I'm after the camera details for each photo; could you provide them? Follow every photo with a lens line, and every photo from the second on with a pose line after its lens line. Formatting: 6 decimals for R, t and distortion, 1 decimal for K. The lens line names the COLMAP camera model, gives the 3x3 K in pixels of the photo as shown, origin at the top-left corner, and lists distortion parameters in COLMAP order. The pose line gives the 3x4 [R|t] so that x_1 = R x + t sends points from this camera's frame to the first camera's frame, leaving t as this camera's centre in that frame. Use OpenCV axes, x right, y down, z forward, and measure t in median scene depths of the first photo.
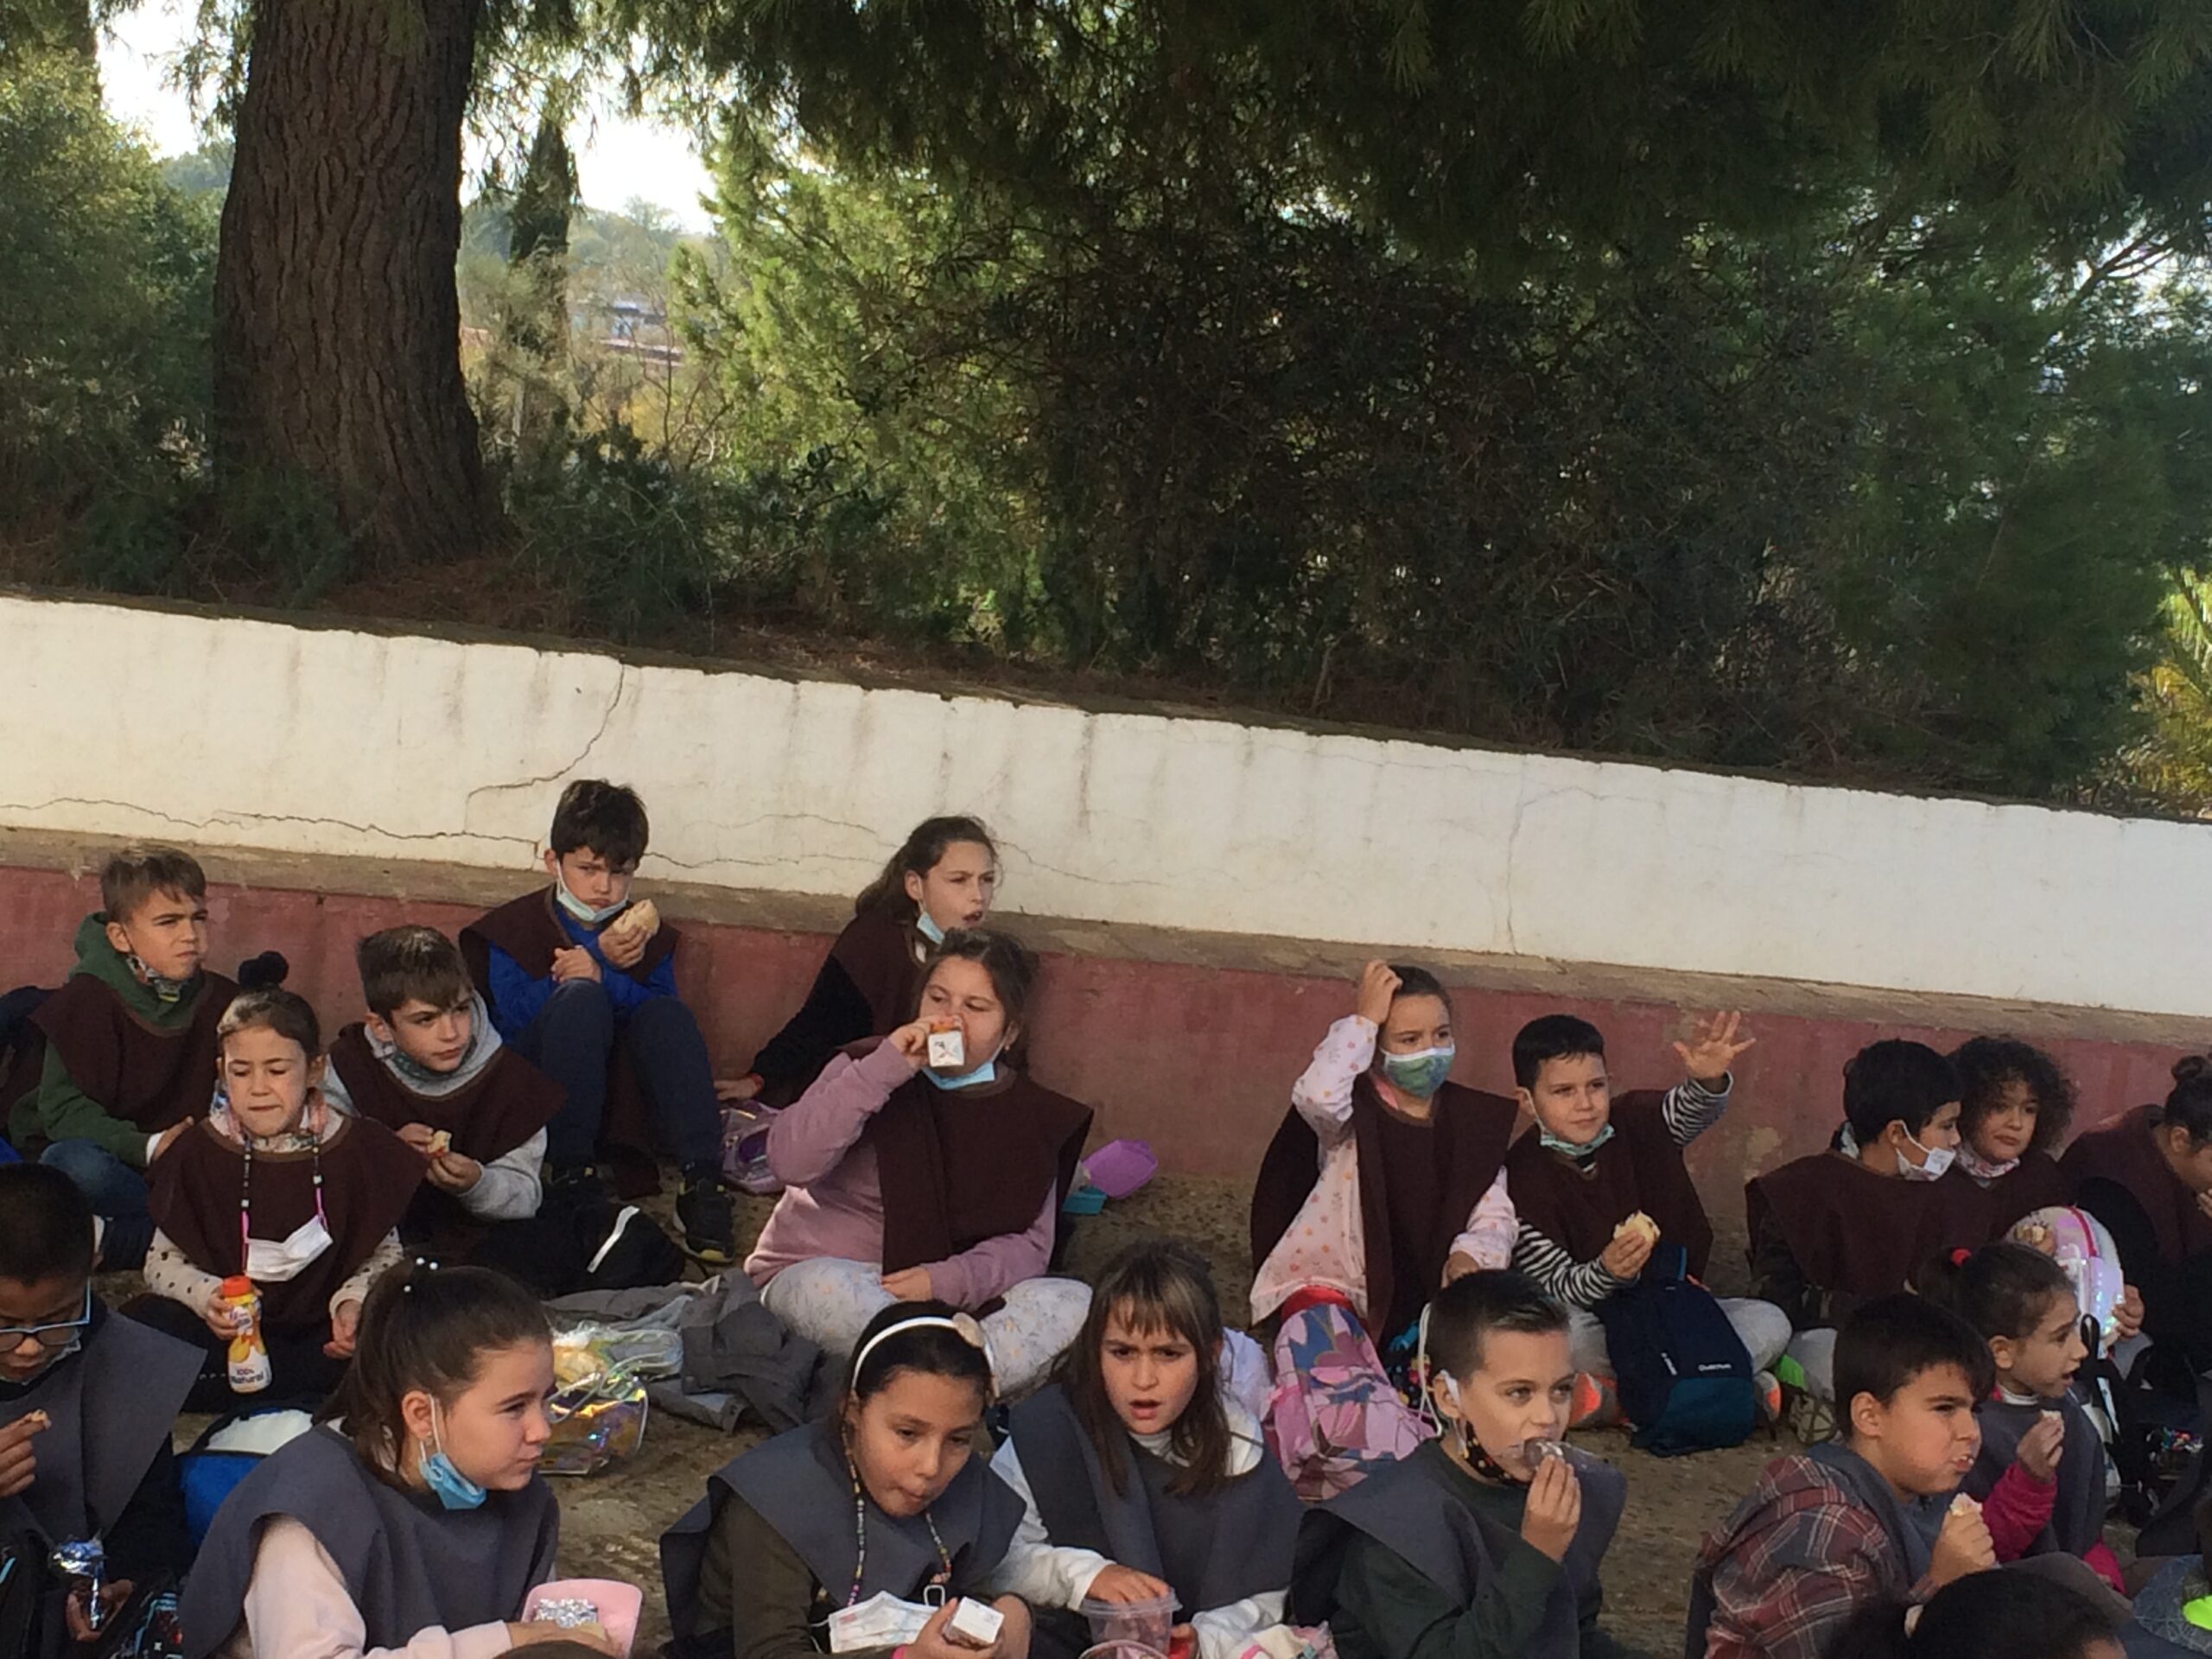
lens RADIAL K [[3983.5, 0, 1106.7], [0, 3983.5, 826.2], [0, 0, 1]] dist [-0.253280, 0.000000]
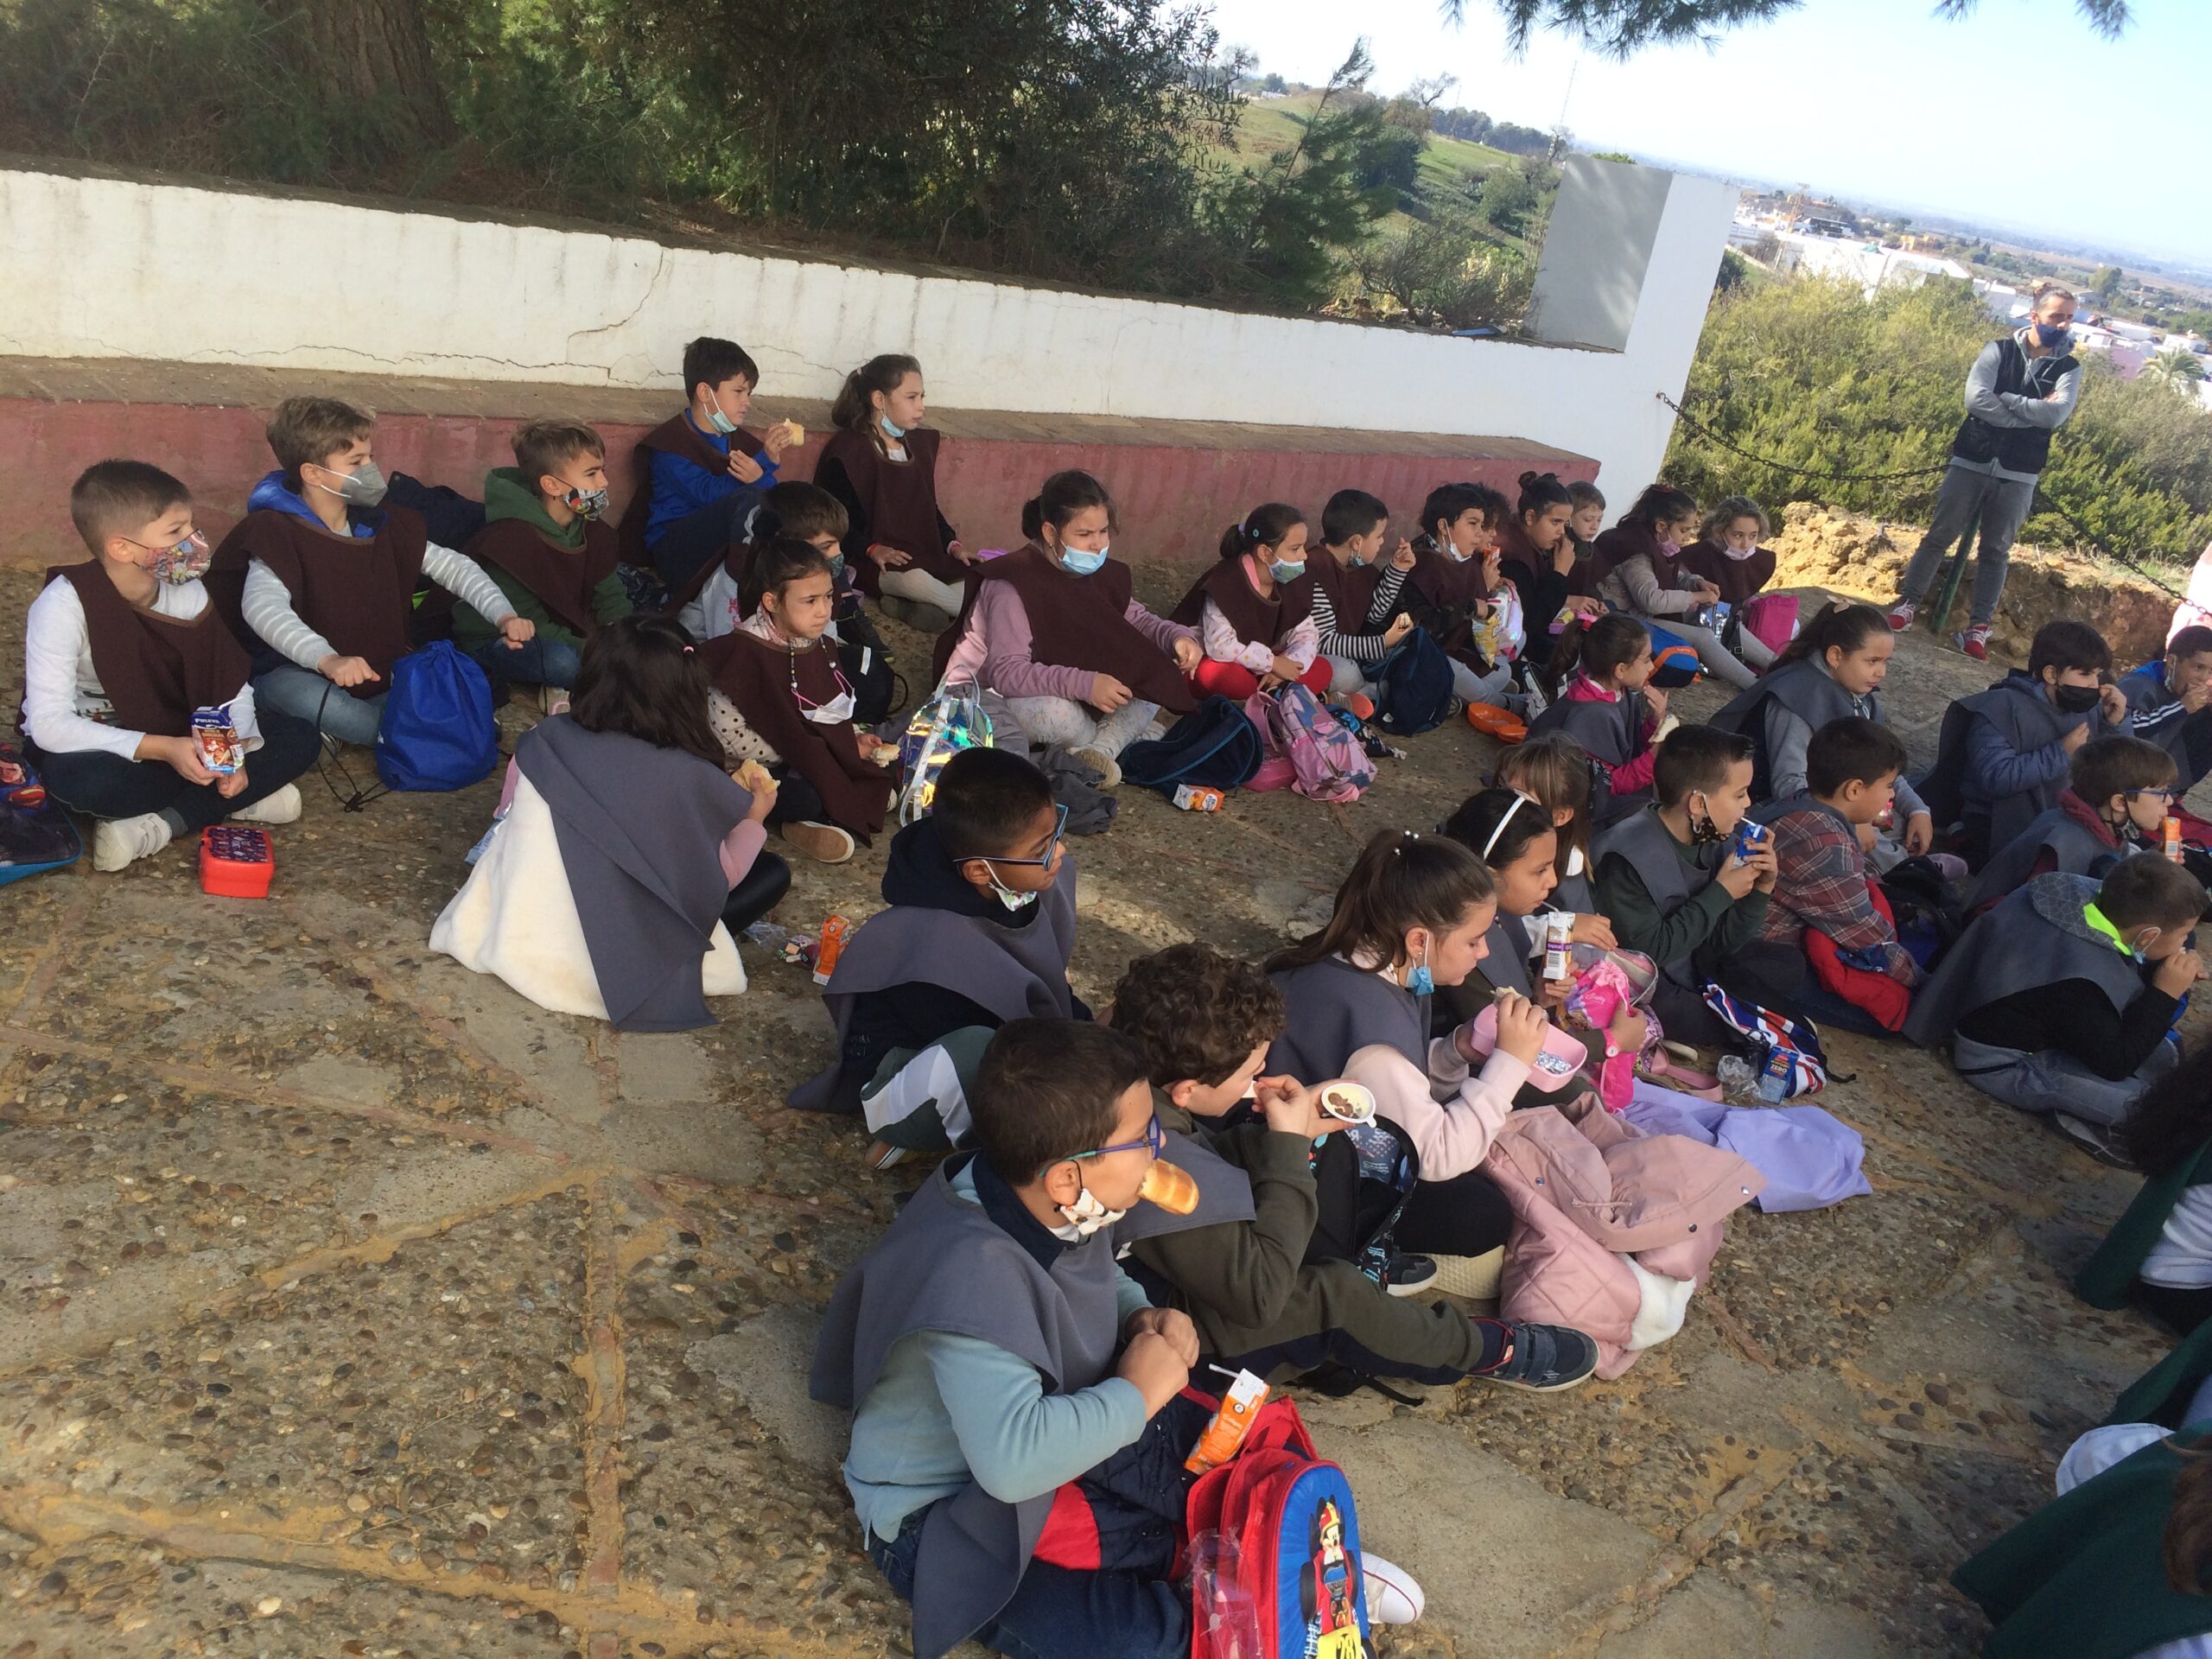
lens RADIAL K [[1988.0, 0, 1105.7], [0, 1988.0, 830.5], [0, 0, 1]] dist [-0.009634, 0.006569]
pose [[0.900969, -0.103945, 0.421248, -0.311537], [-0.029497, 0.953959, 0.298483, -0.059315], [-0.432880, -0.281349, 0.856422, 0.215586]]
